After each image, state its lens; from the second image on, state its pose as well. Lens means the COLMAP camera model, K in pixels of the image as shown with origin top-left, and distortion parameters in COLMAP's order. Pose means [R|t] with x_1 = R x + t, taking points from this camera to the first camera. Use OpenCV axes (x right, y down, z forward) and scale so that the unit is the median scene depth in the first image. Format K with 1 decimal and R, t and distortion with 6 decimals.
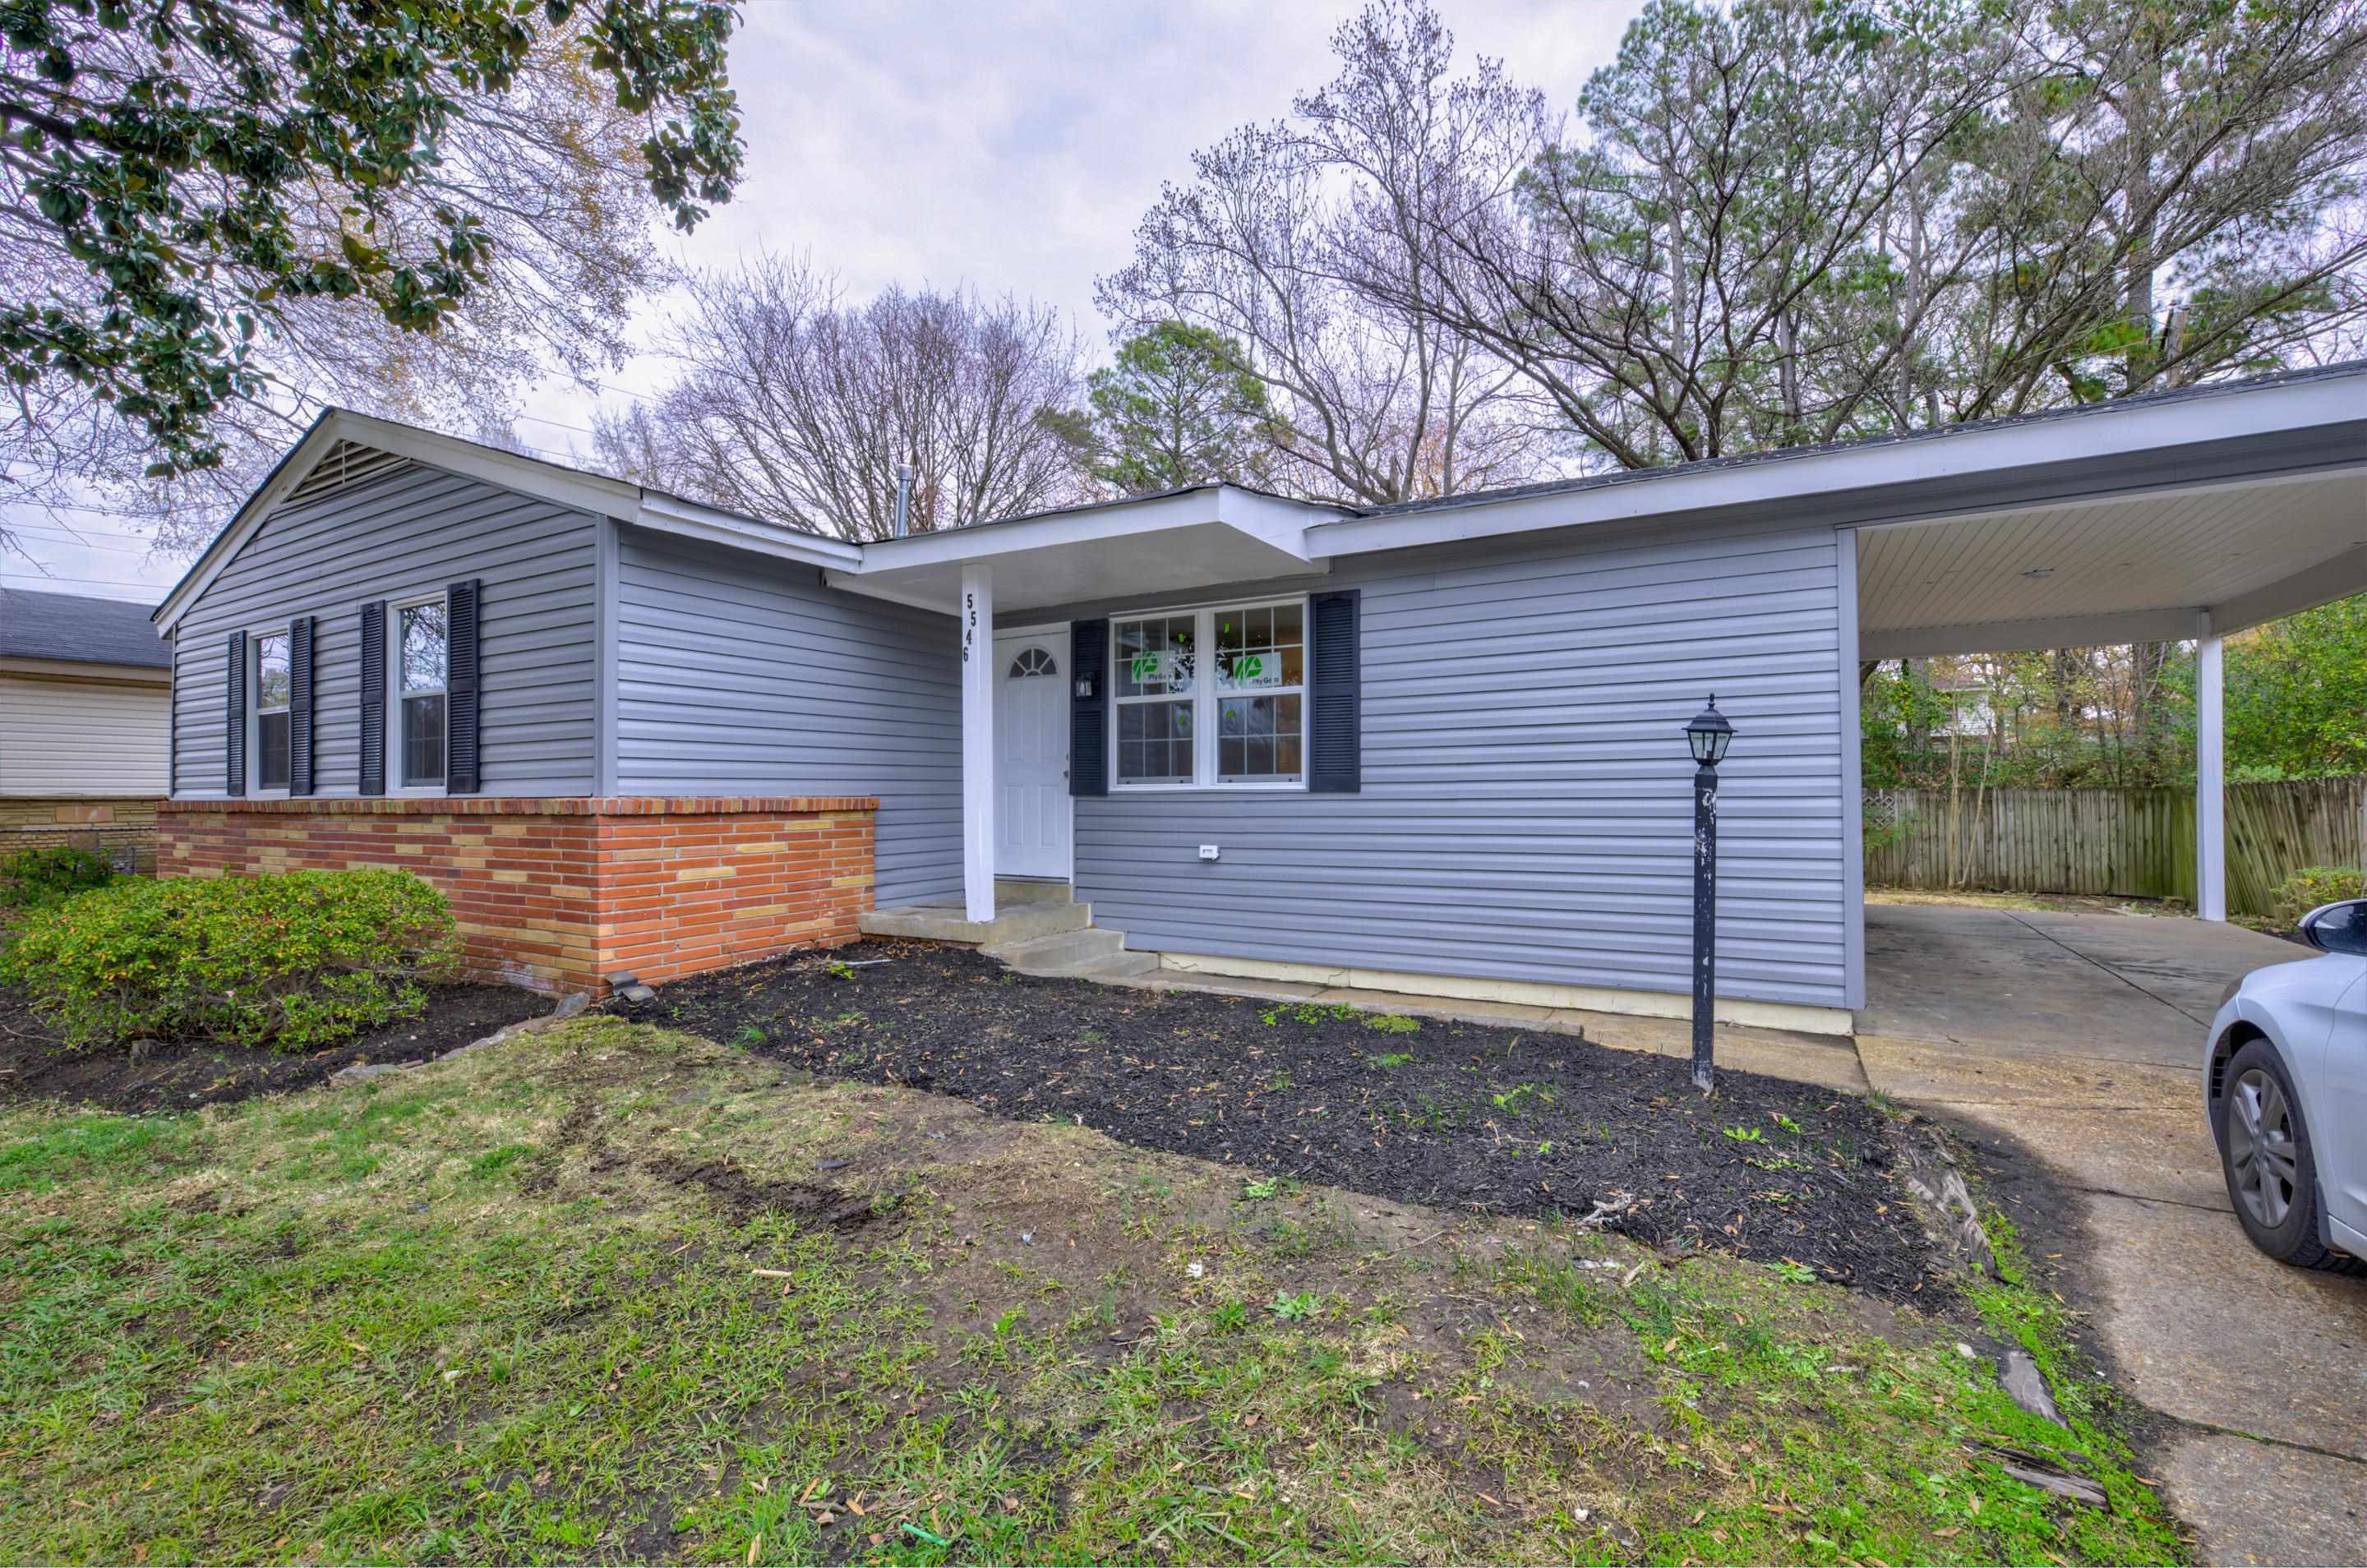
lens RADIAL K [[1008.9, 0, 1183.8], [0, 1008.9, 784.1], [0, 0, 1]] dist [-0.002192, 0.001206]
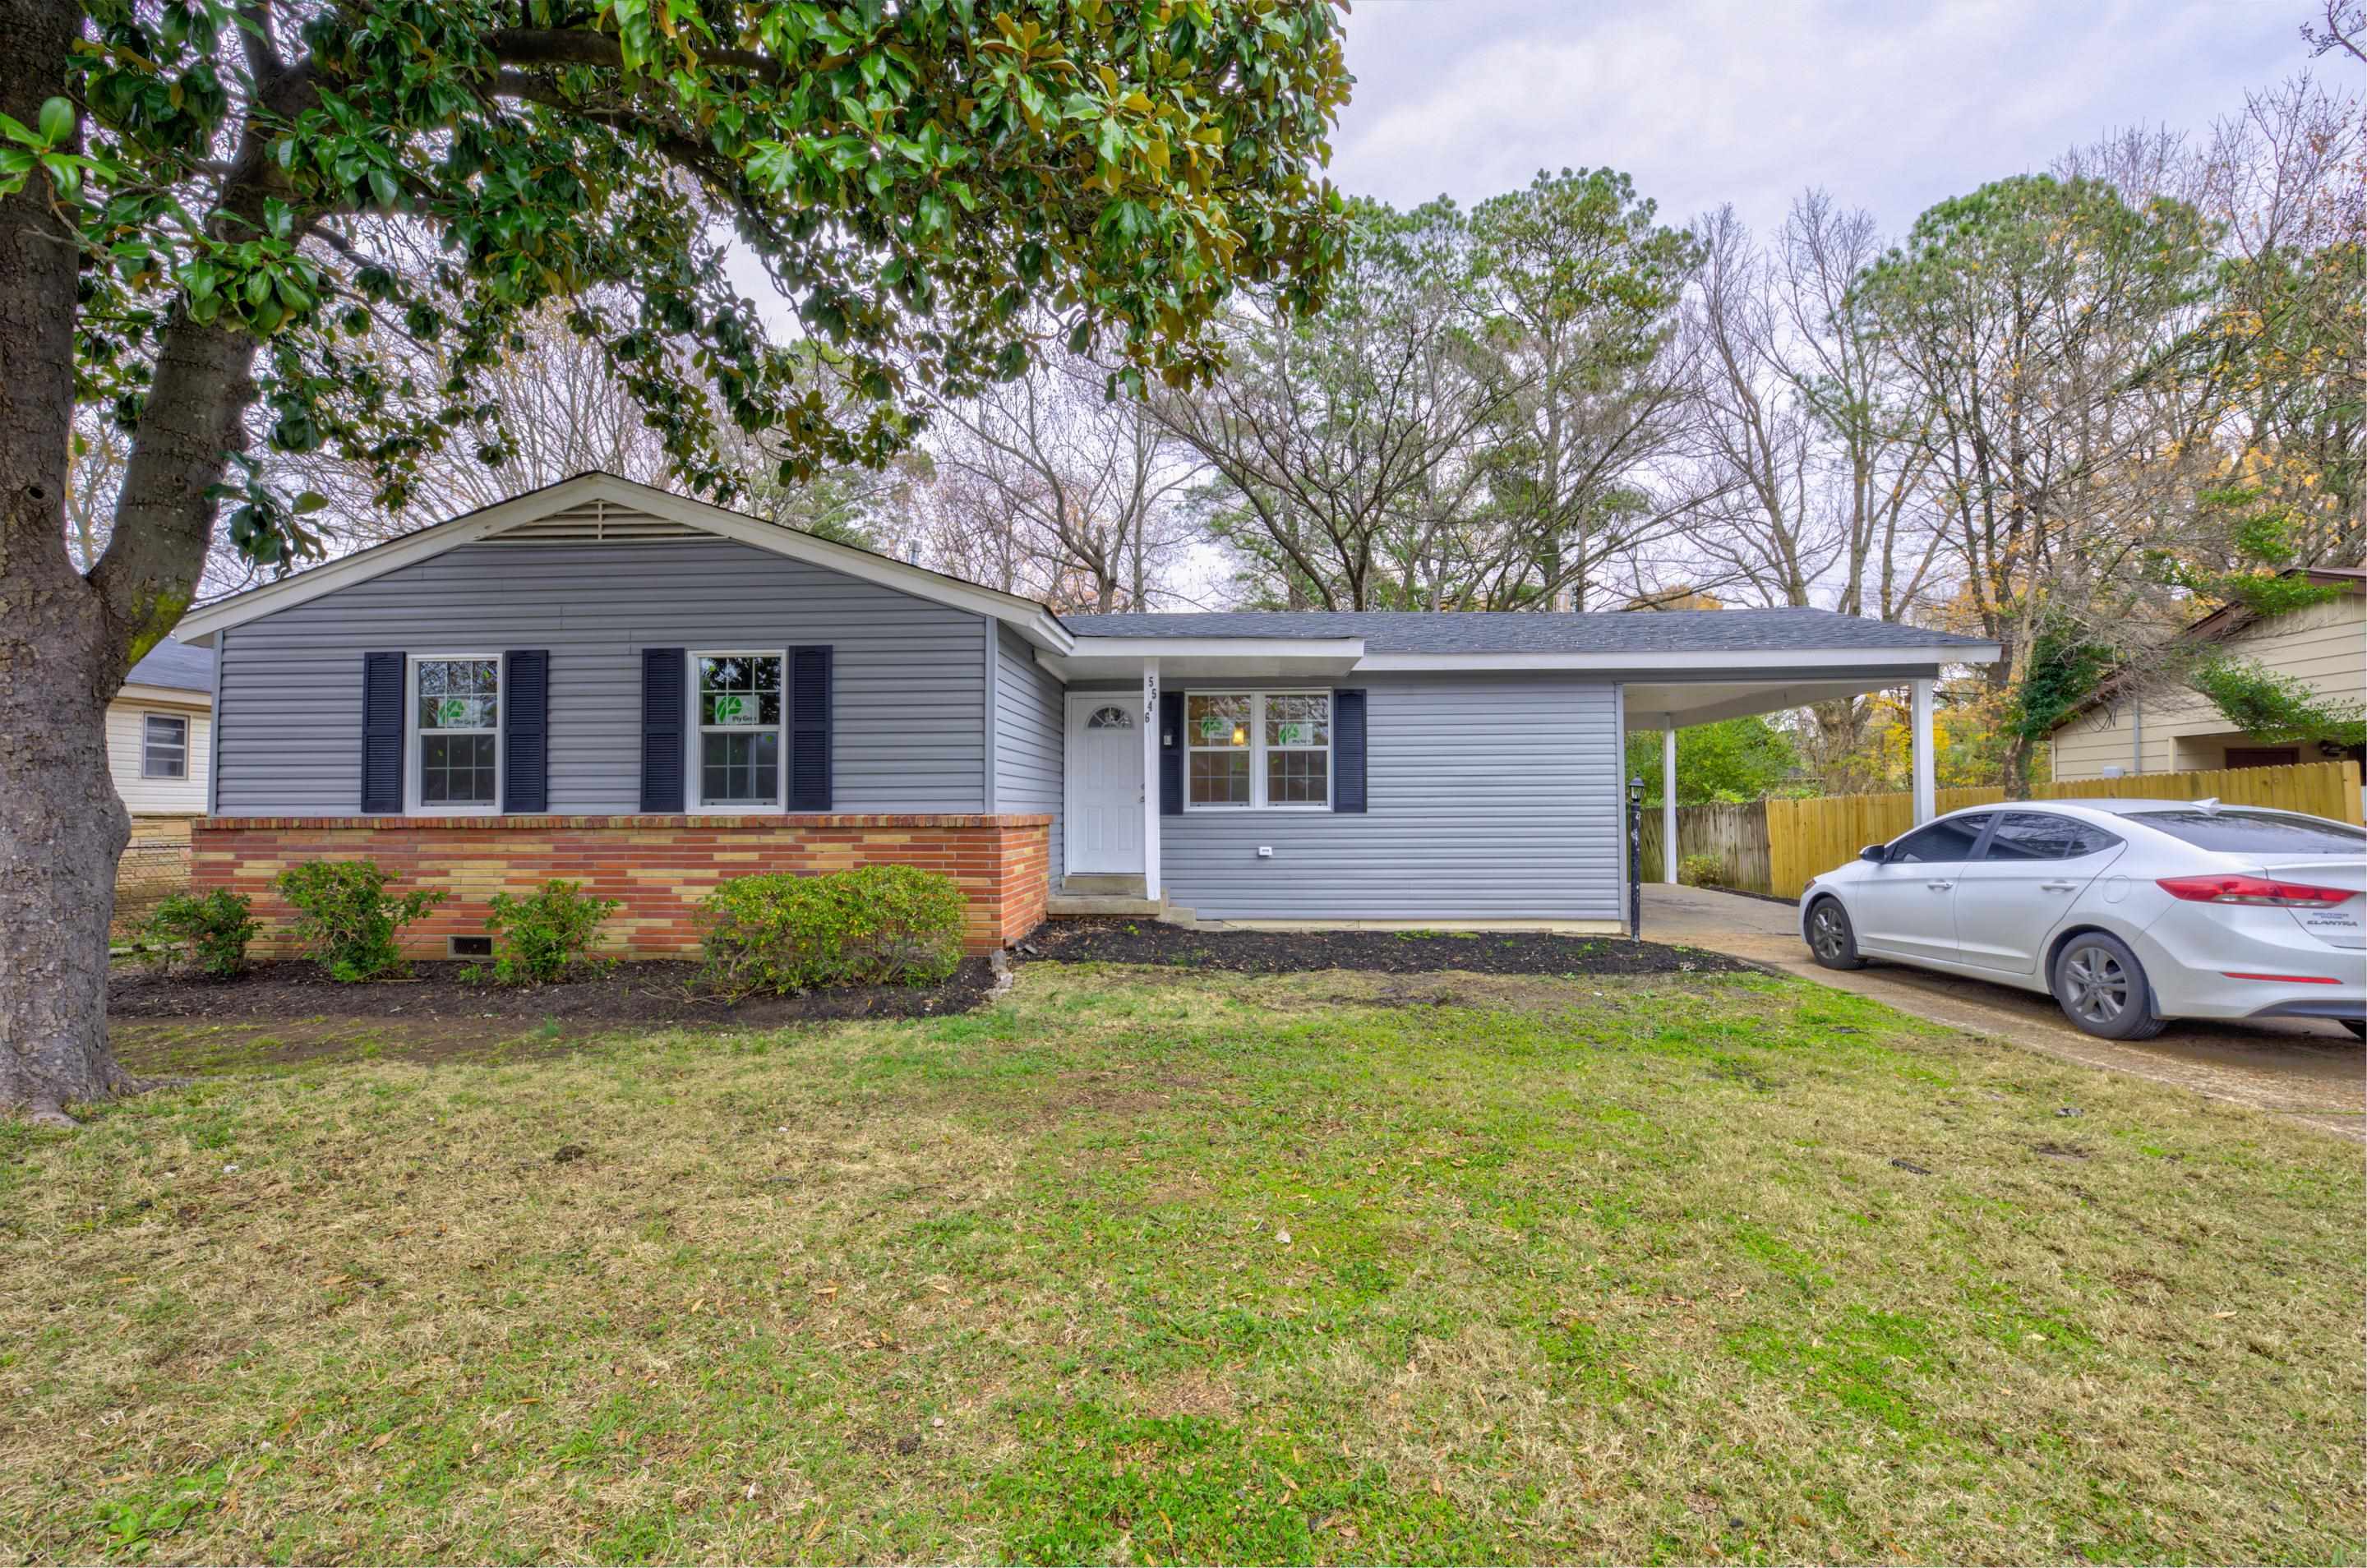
lens RADIAL K [[1008.9, 0, 1196.4], [0, 1008.9, 787.7], [0, 0, 1]] dist [-0.002192, 0.001206]
pose [[0.893675, 0.013810, 0.448503, -0.760274], [-0.006411, 0.999817, -0.018011, -0.000583], [-0.448669, 0.013221, 0.893600, -0.322649]]
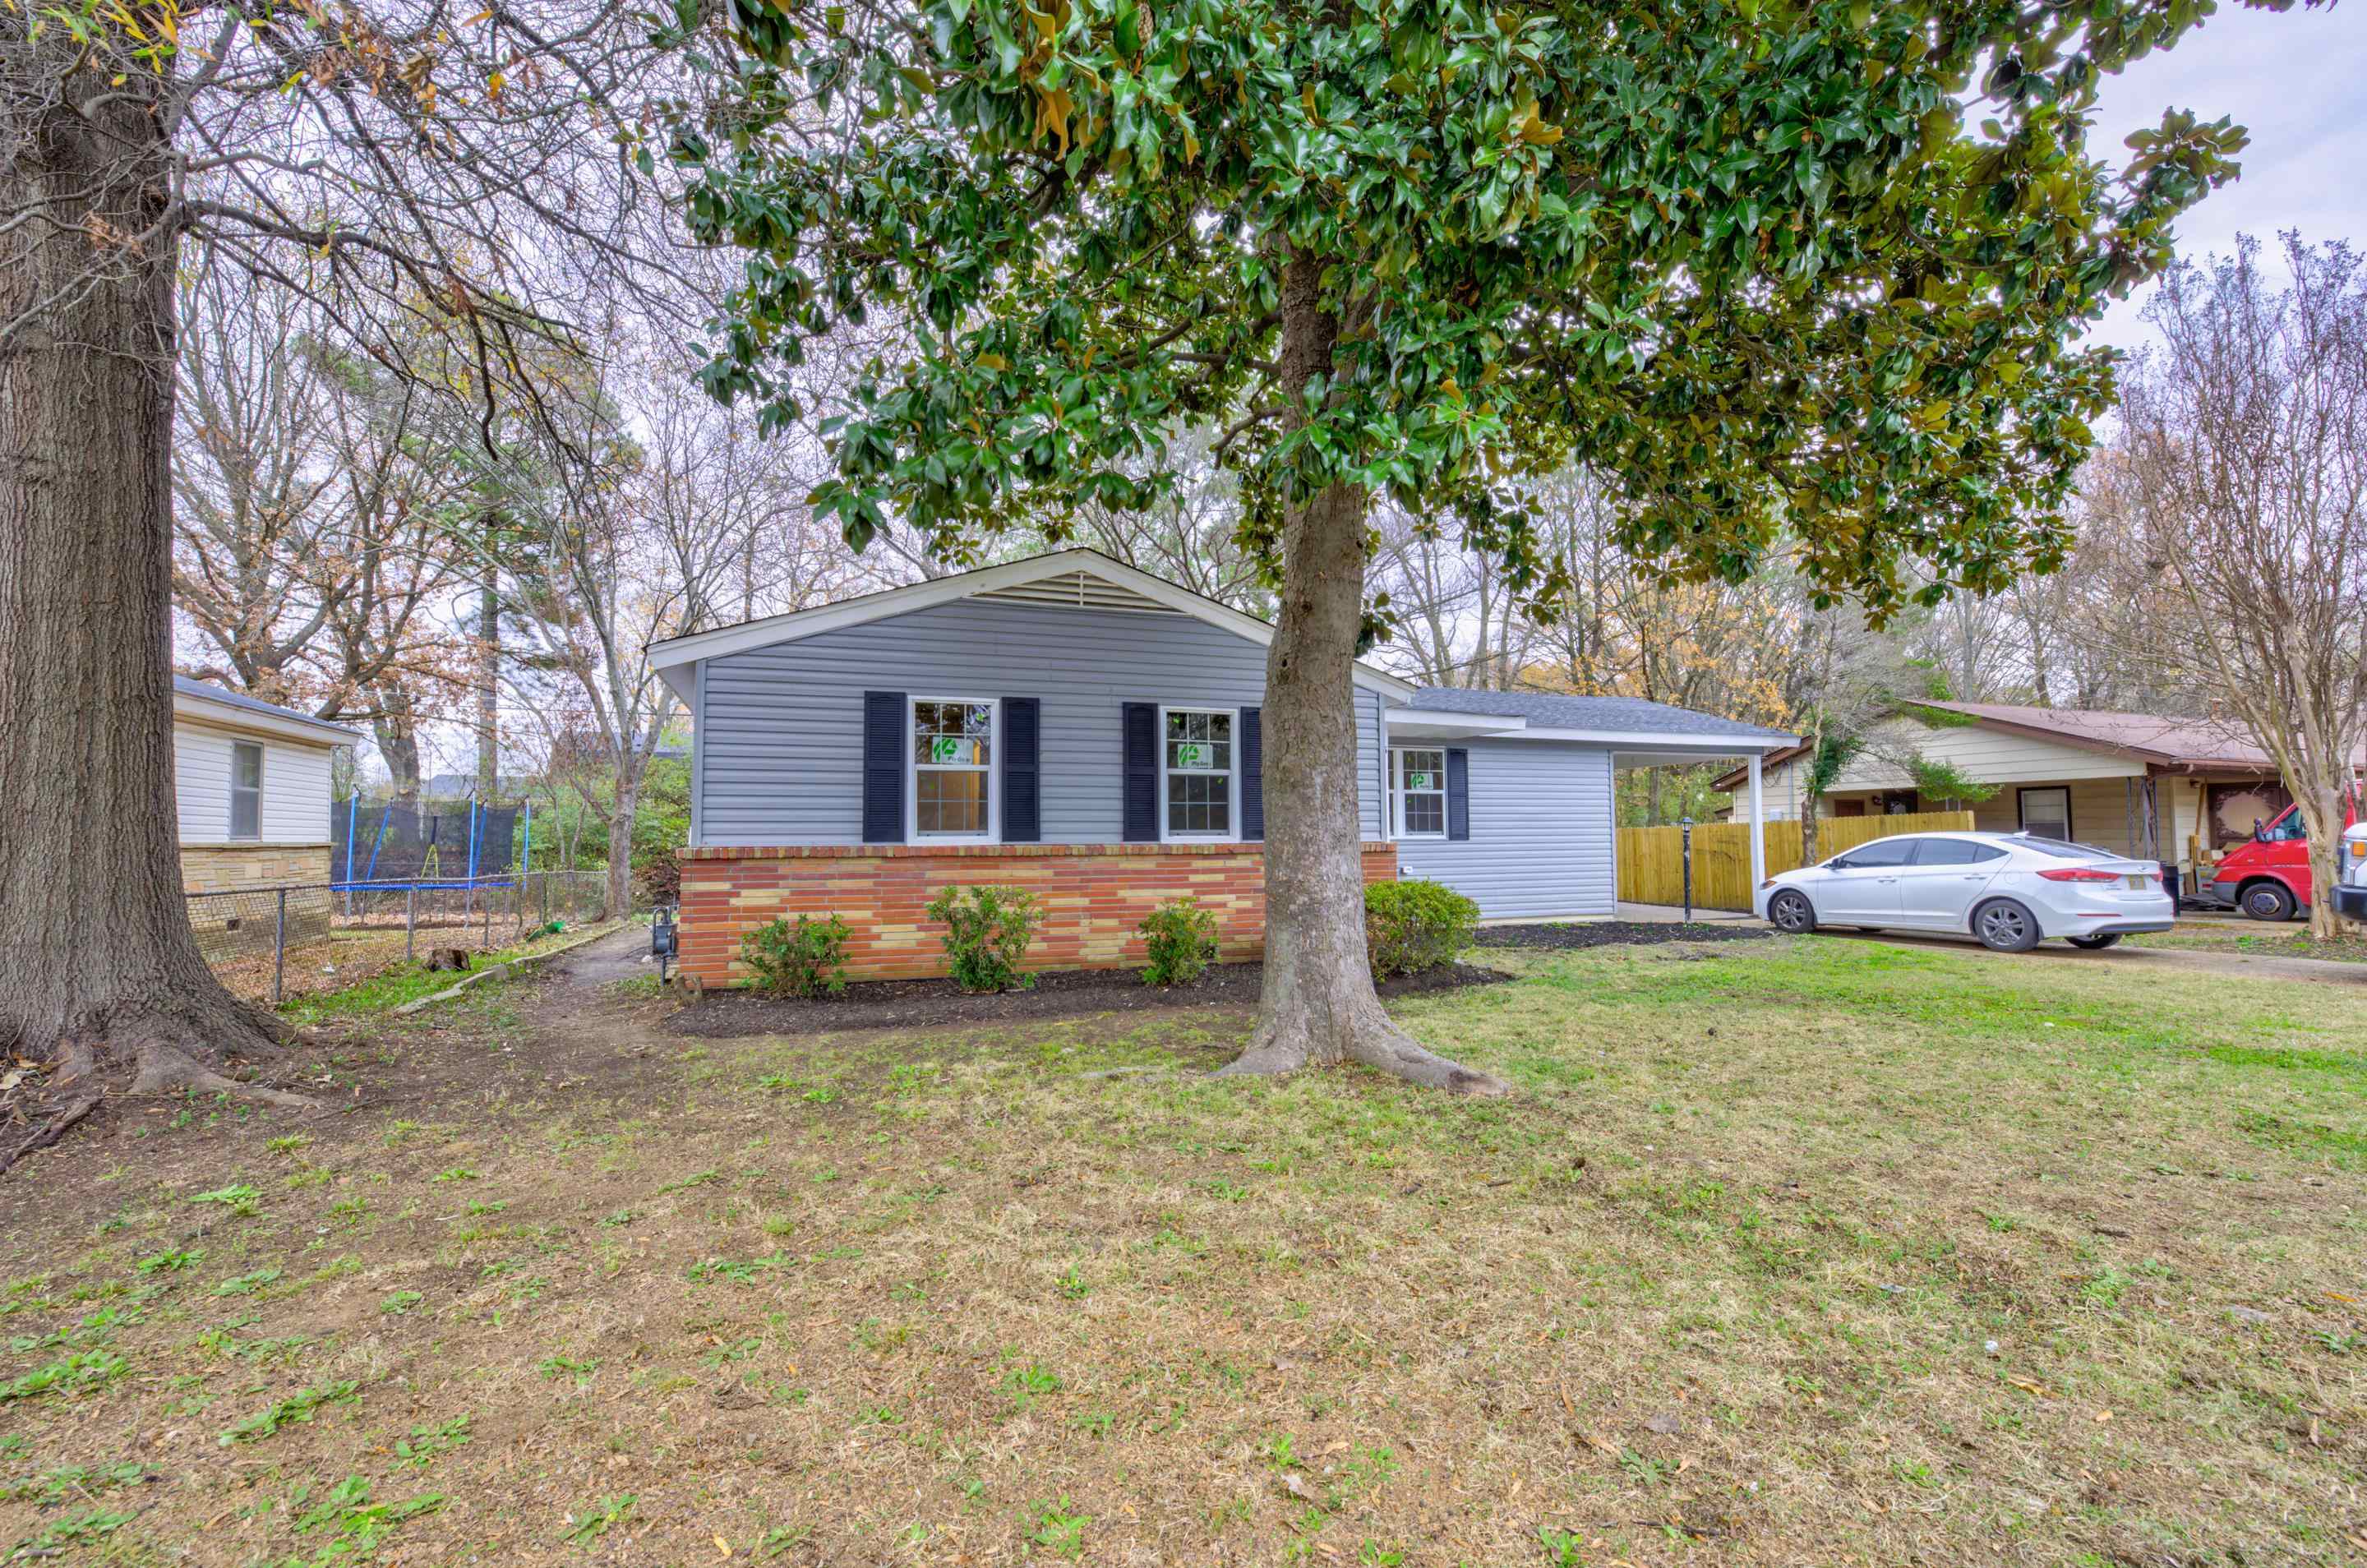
lens RADIAL K [[1008.9, 0, 1183.6], [0, 1008.9, 800.4], [0, 0, 1]] dist [-0.002192, 0.001206]
pose [[0.637101, 0.032670, 0.770088, -1.809600], [-0.004341, 0.999238, -0.038800, 0.008258], [-0.770768, 0.021377, 0.636757, 0.068108]]
